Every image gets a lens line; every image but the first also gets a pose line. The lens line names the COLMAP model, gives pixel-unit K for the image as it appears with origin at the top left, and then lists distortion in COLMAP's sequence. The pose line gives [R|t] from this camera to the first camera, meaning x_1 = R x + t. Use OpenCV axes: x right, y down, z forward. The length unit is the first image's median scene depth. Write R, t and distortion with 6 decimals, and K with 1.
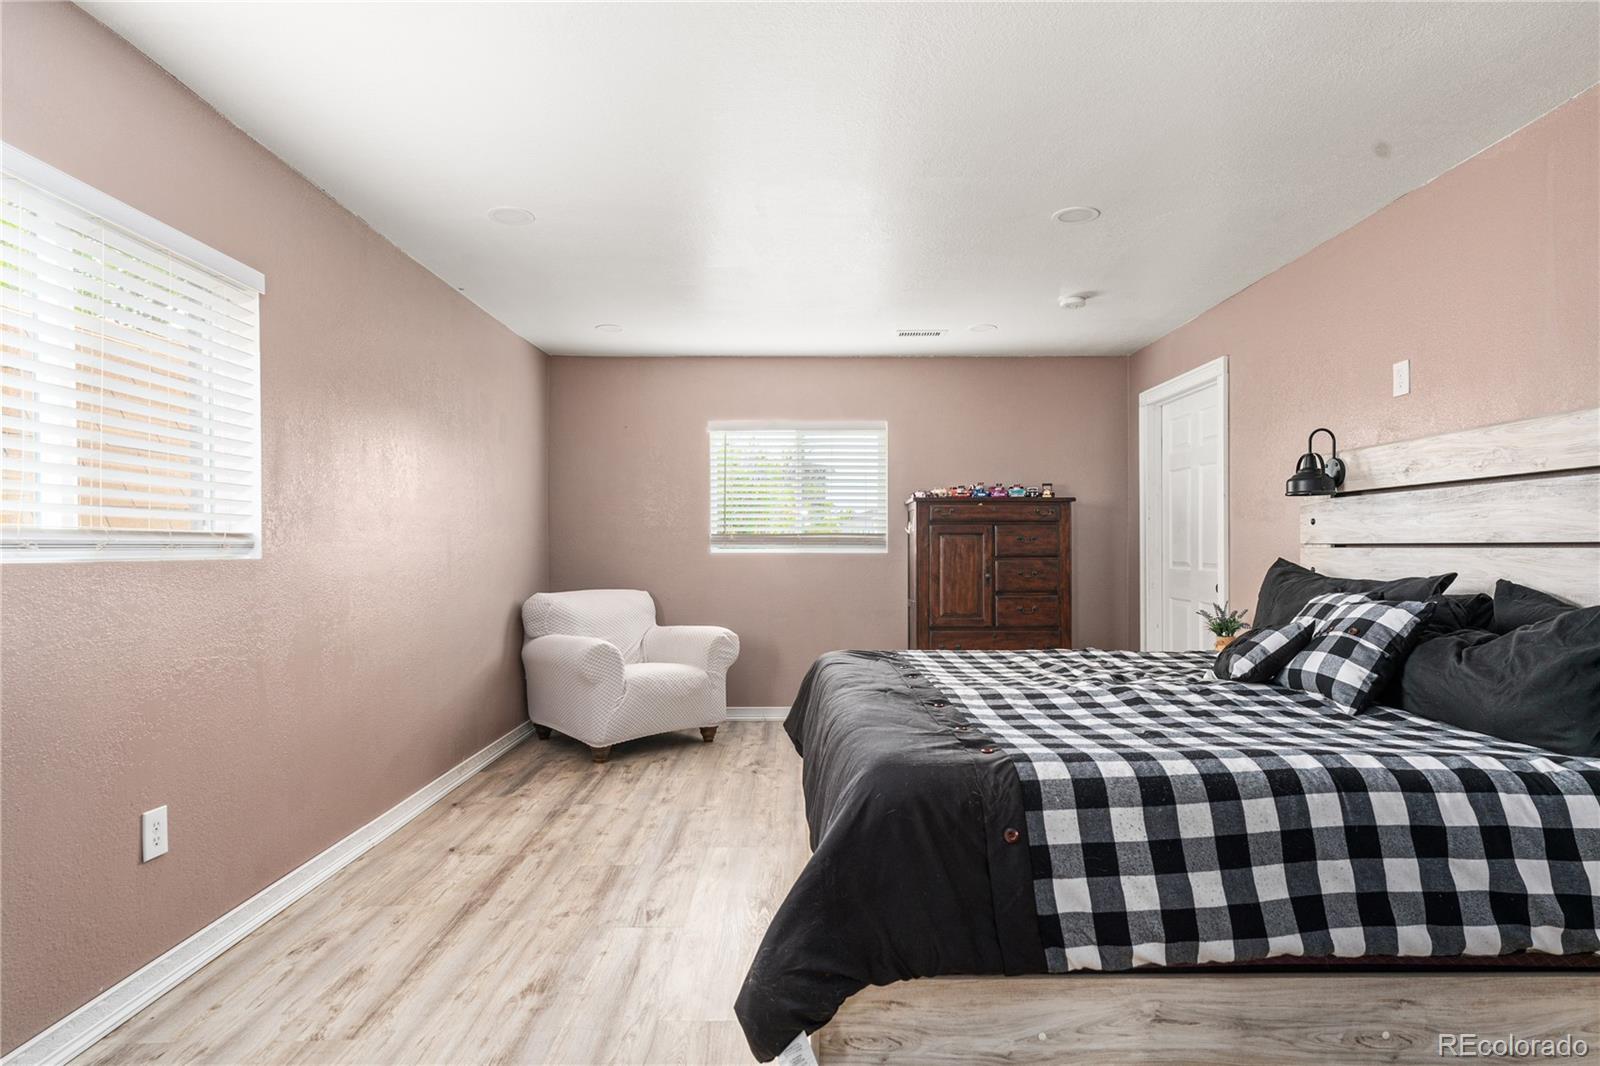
lens RADIAL K [[861.5, 0, 800.0], [0, 861.5, 533.0], [0, 0, 1]] dist [0.000260, 0.000377]
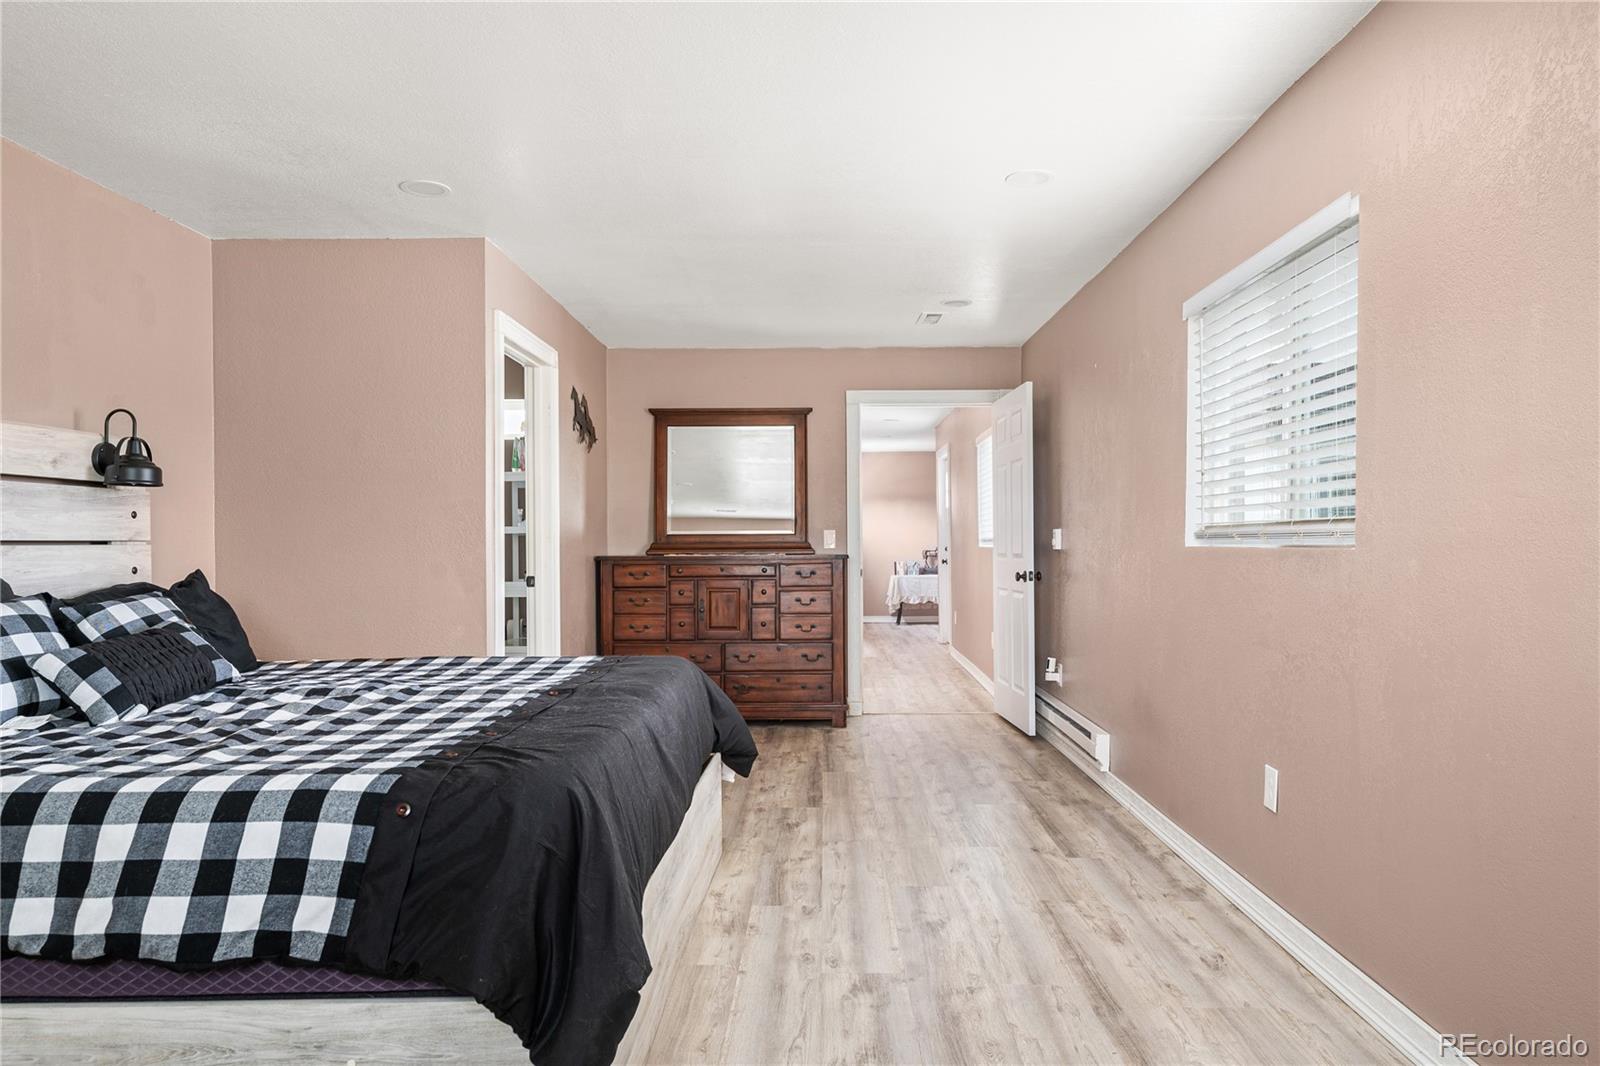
lens RADIAL K [[1039.5, 0, 800.0], [0, 1039.5, 533.0], [0, 0, 1]] dist [-0.000088, -0.000052]
pose [[-0.999650, 0.007292, 0.025448, -0.136236], [0.006636, 0.999646, -0.025760, 0.035725], [-0.025627, -0.025582, -0.999344, 1.964805]]
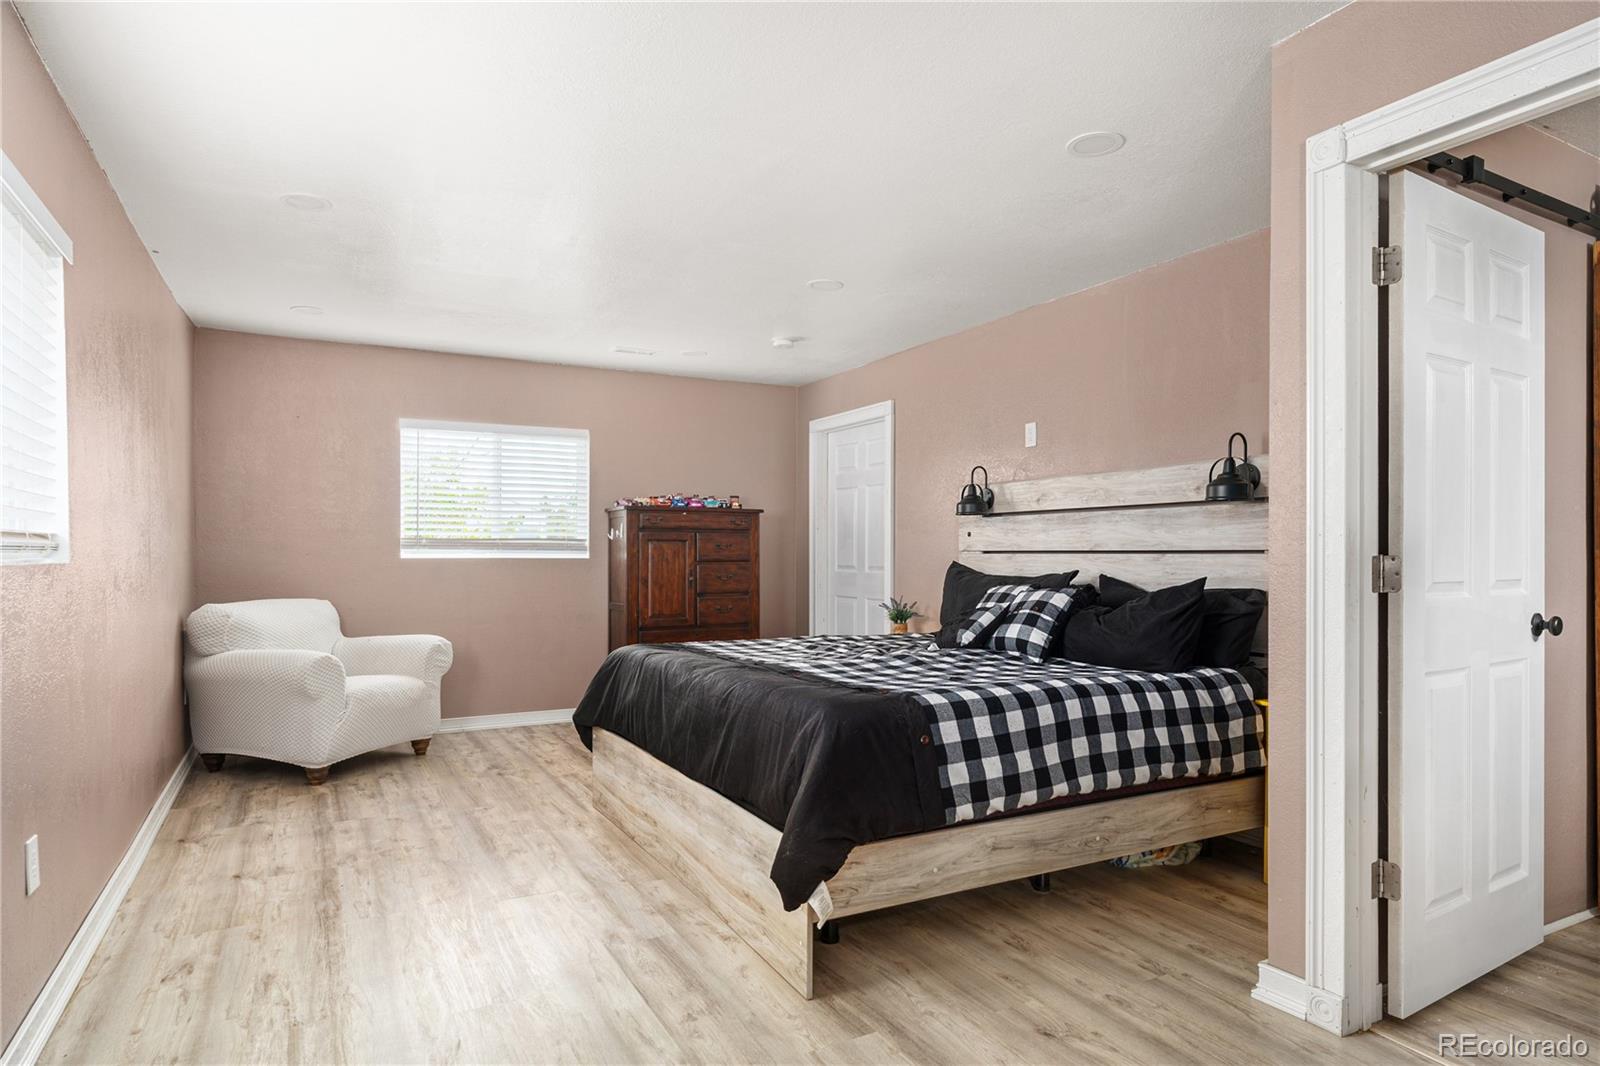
lens RADIAL K [[920.5, 0, 801.0], [0, 920.5, 542.0], [0, 0, 1]] dist [0.001909, 0.001234]
pose [[0.883381, 0.008713, 0.468574, -0.404989], [-0.010475, 0.999944, 0.001153, -0.000280], [-0.468538, -0.005927, 0.883423, -0.192242]]
